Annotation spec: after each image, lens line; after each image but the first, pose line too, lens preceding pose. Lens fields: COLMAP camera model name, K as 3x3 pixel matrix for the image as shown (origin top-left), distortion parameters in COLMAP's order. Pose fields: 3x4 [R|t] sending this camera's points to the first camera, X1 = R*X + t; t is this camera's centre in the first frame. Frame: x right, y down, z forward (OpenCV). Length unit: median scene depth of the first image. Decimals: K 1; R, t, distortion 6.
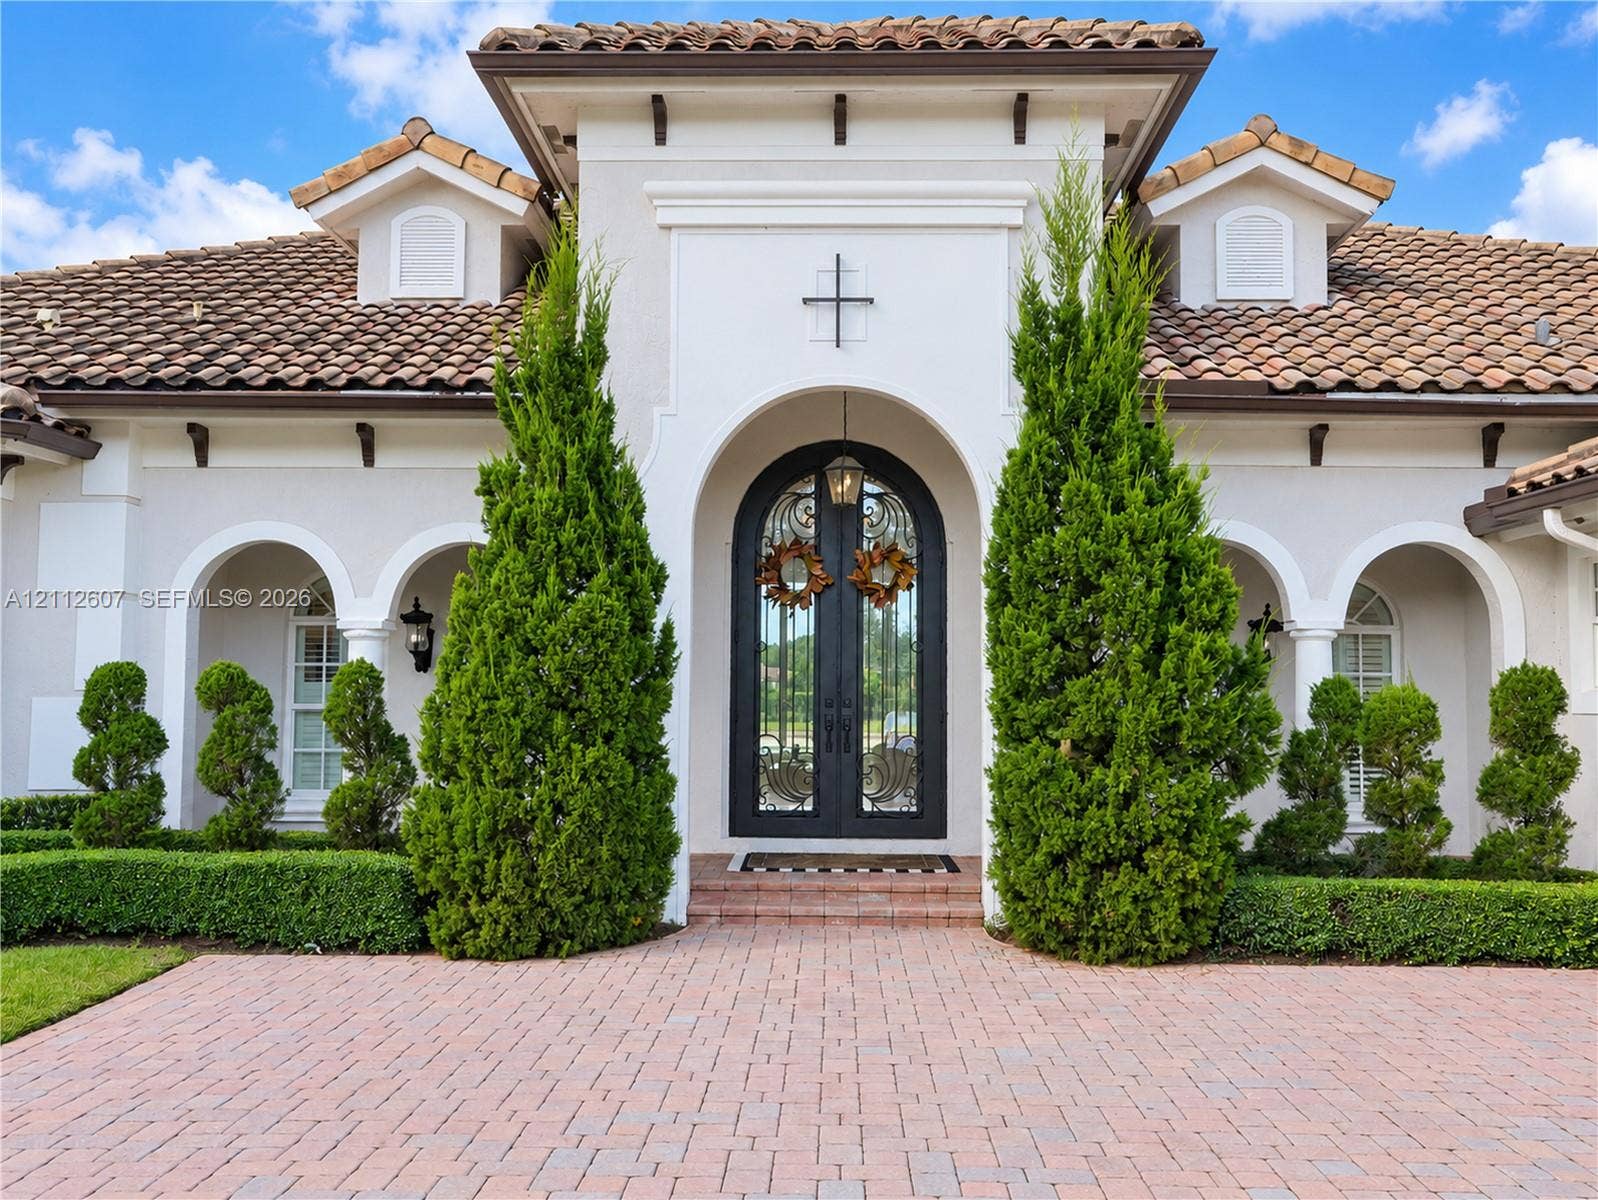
lens RADIAL K [[1536.1, 0, 799.0], [0, 1536.1, 600.0], [0, 0, 1]] dist [0.006399, 0.001514]
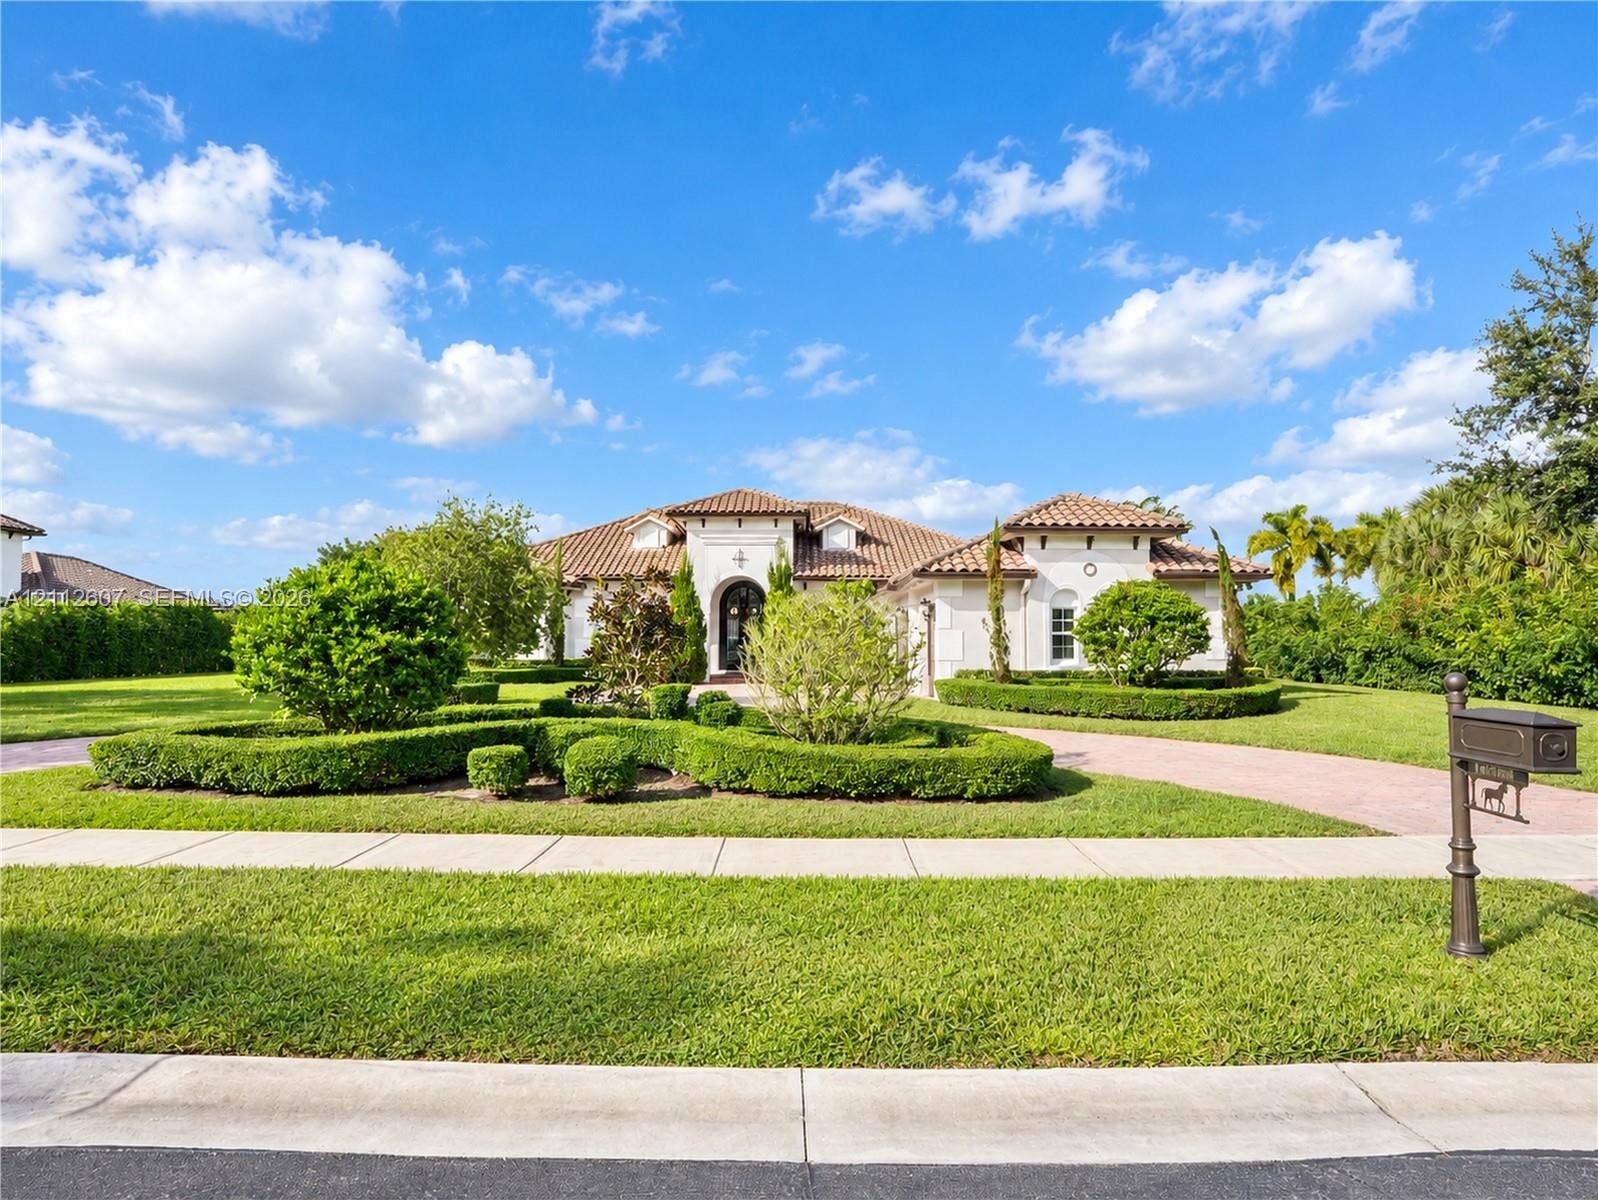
lens RADIAL K [[840.0, 0, 799.0], [0, 840.0, 600.0], [0, 0, 1]] dist [-0.002995, -0.000042]
pose [[0.999921, -0.006414, 0.010834, 0.189756], [0.006283, 0.999908, 0.012035, -0.094263], [-0.010911, -0.011966, 0.999869, -1.740816]]
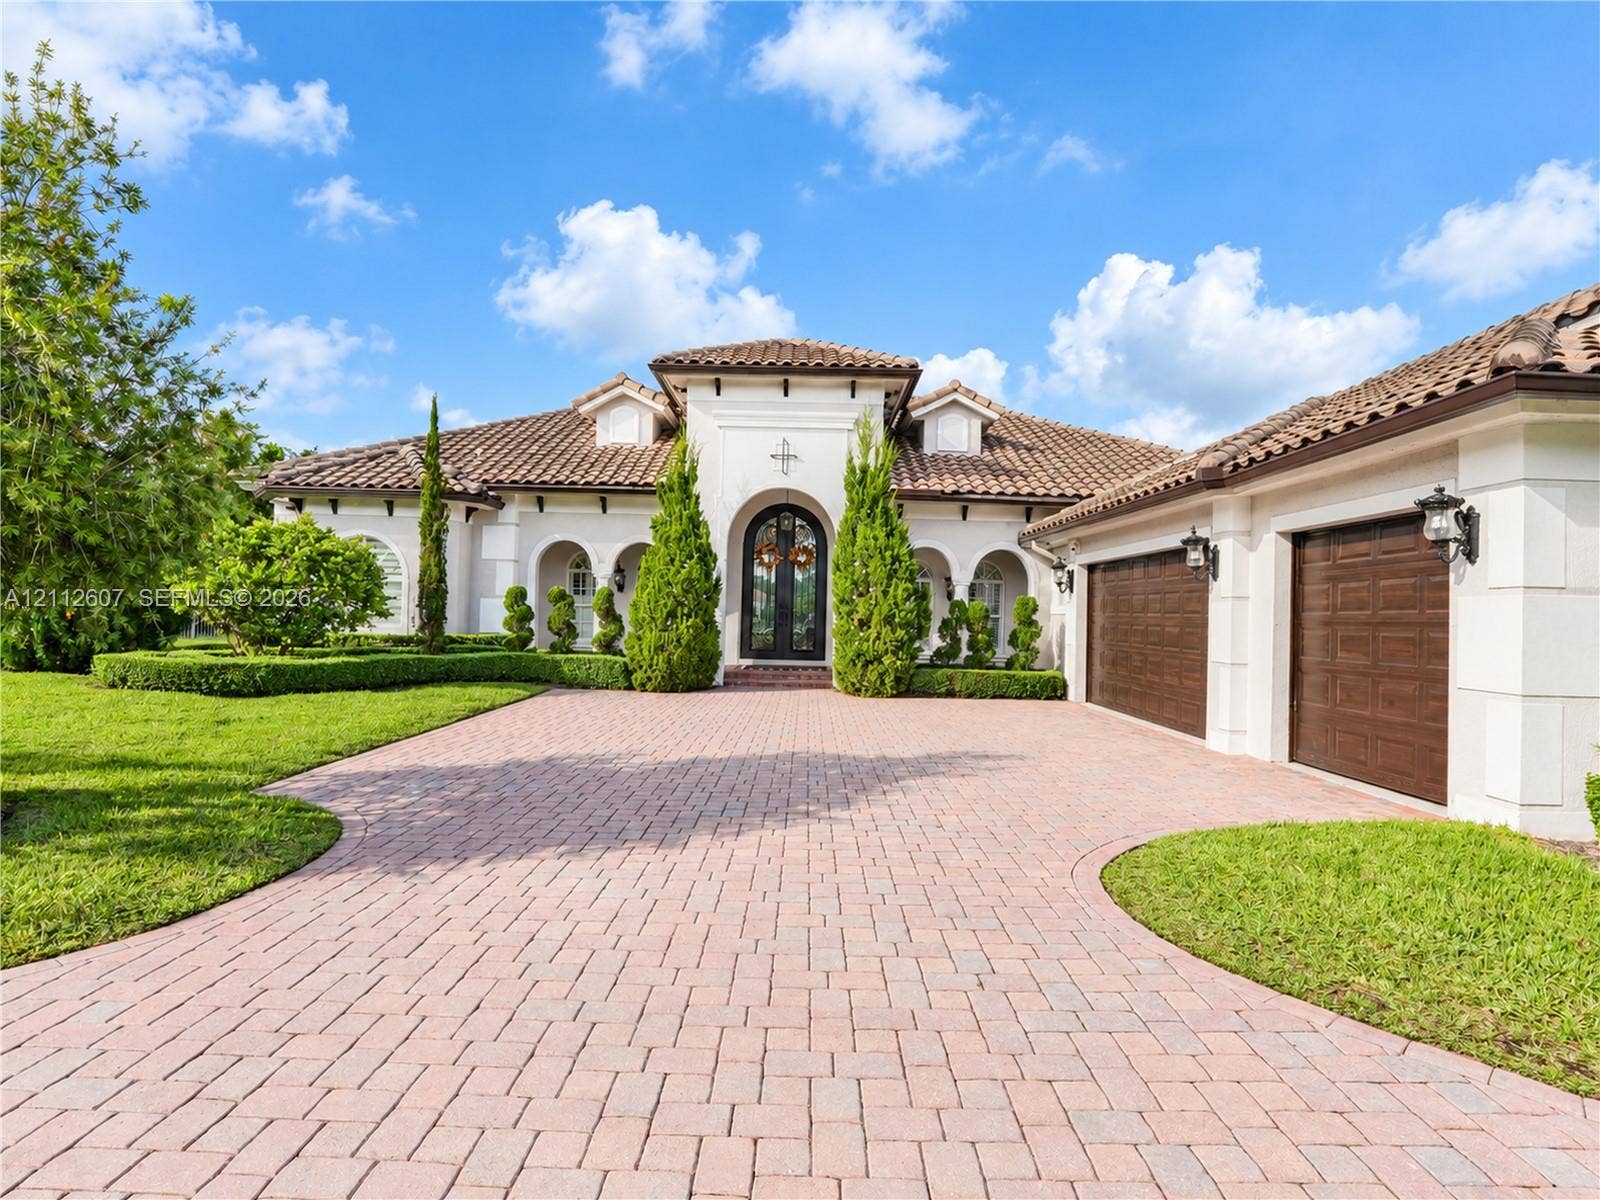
lens RADIAL K [[841.0, 0, 800.0], [0, 841.0, 600.0], [0, 0, 1]] dist [-0.002995, -0.000042]
pose [[0.999736, 0.018283, 0.013913, 0.038400], [-0.018949, 0.998603, 0.049323, -0.017530], [-0.012992, -0.049574, 0.998686, -0.479598]]
